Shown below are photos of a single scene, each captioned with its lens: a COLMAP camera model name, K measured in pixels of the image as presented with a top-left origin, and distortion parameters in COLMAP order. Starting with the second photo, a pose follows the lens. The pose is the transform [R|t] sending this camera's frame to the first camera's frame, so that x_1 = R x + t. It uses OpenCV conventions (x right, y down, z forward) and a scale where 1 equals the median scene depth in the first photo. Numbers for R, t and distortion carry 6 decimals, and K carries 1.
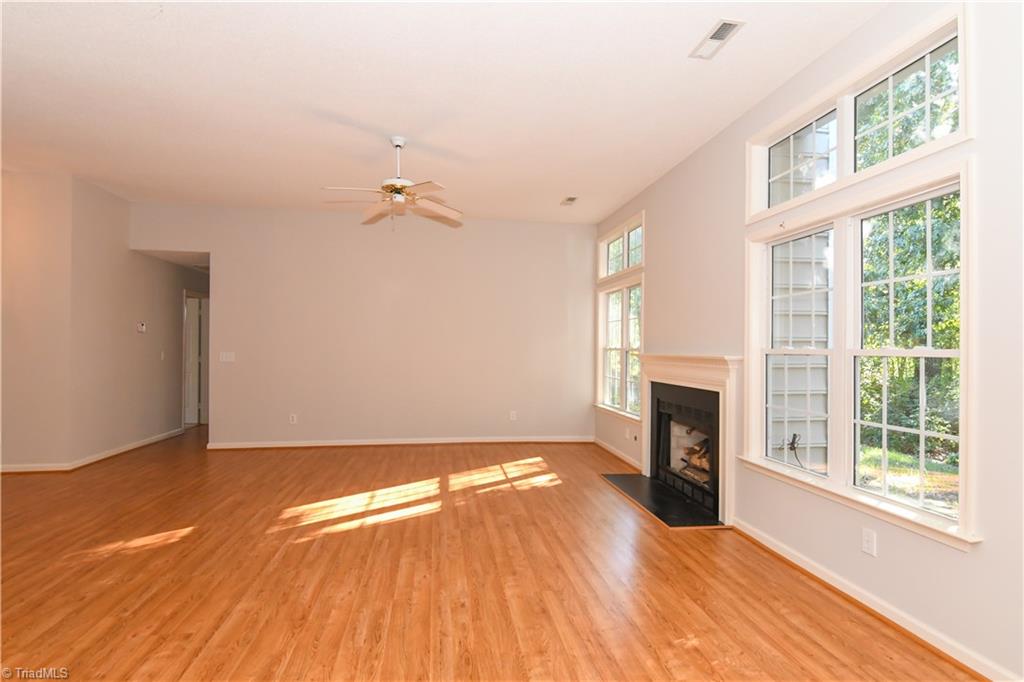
lens RADIAL K [[494.6, 0, 514.0], [0, 494.6, 345.2], [0, 0, 1]] dist [0.001786, -0.007024]
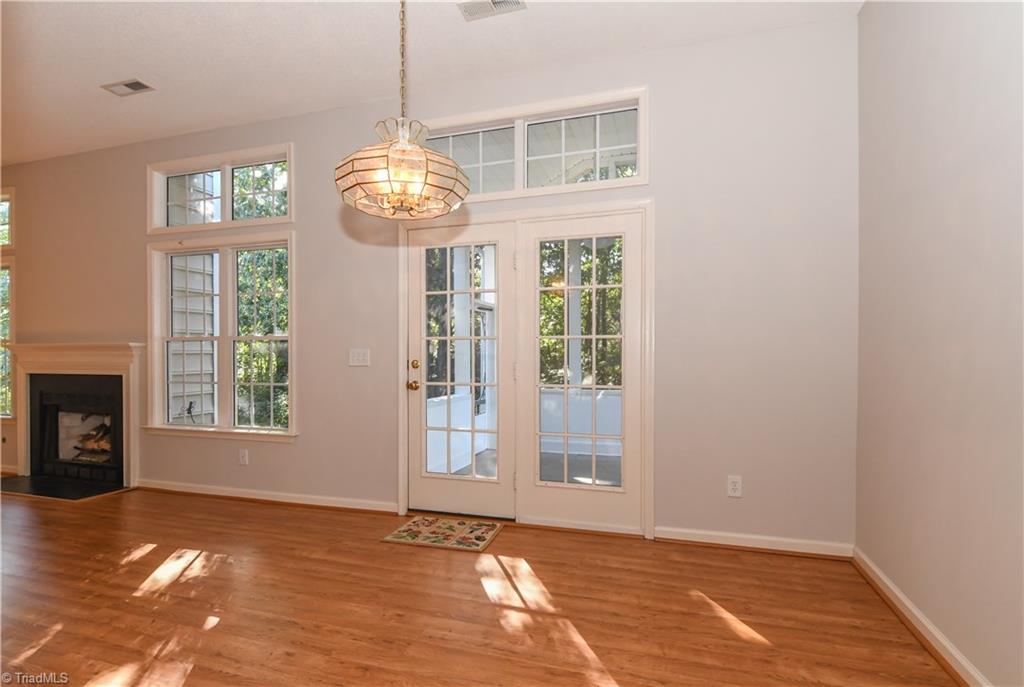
lens RADIAL K [[494.6, 0, 508.5], [0, 494.6, 358.2], [0, 0, 1]] dist [0.001786, -0.007024]
pose [[0.437783, -0.017136, 0.898918, -0.219633], [-0.000491, 0.999814, 0.019299, 0.032395], [-0.899081, -0.008890, 0.437693, -0.303527]]
